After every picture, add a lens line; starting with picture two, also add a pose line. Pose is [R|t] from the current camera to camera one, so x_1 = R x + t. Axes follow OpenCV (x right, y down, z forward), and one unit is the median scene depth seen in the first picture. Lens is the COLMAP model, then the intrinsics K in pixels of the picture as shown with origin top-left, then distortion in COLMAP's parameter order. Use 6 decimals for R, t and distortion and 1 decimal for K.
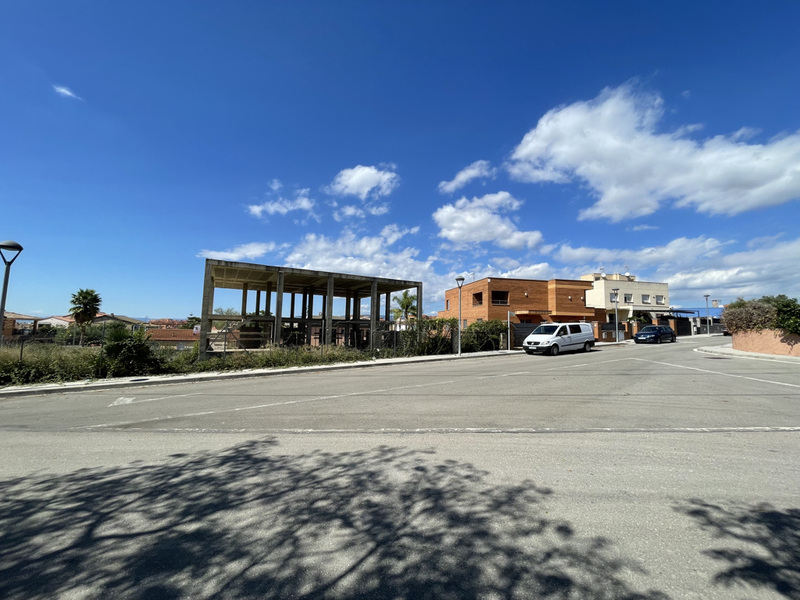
lens RADIAL K [[323.1, 0, 400.0], [0, 323.1, 300.0], [0, 0, 1]] dist [-0.001475, 0.000530]
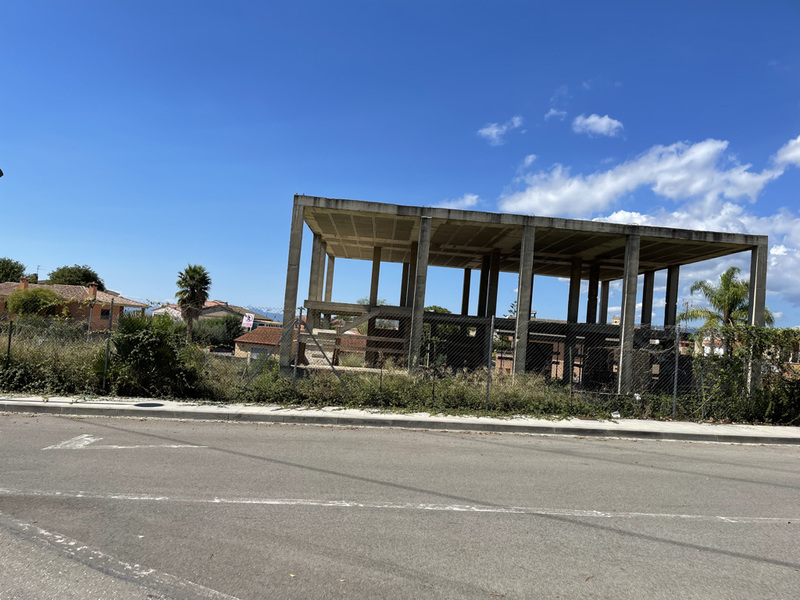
lens RADIAL K [[604.9, 0, 395.2], [0, 604.9, 298.1], [0, 0, 1]] dist [0.078977, -0.095741]
pose [[0.884852, 0.027211, -0.465078, 0.024721], [-0.023206, 0.999628, 0.014335, 0.025764], [0.465295, -0.001892, 0.885154, 0.172912]]
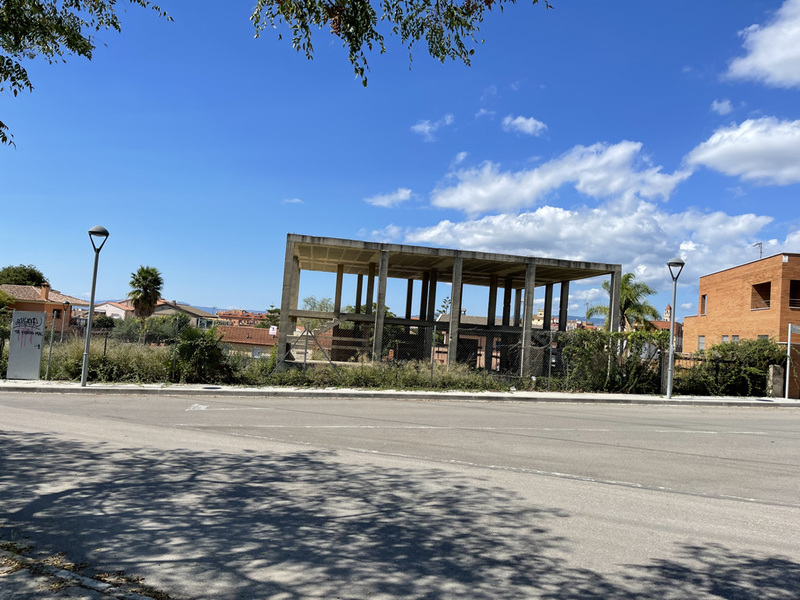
lens RADIAL K [[604.9, 0, 395.2], [0, 604.9, 298.1], [0, 0, 1]] dist [0.078977, -0.095741]
pose [[0.930204, 0.028663, -0.365923, 0.124348], [-0.021284, 0.999481, 0.024184, -0.020172], [0.366426, -0.014707, 0.930331, -0.176931]]
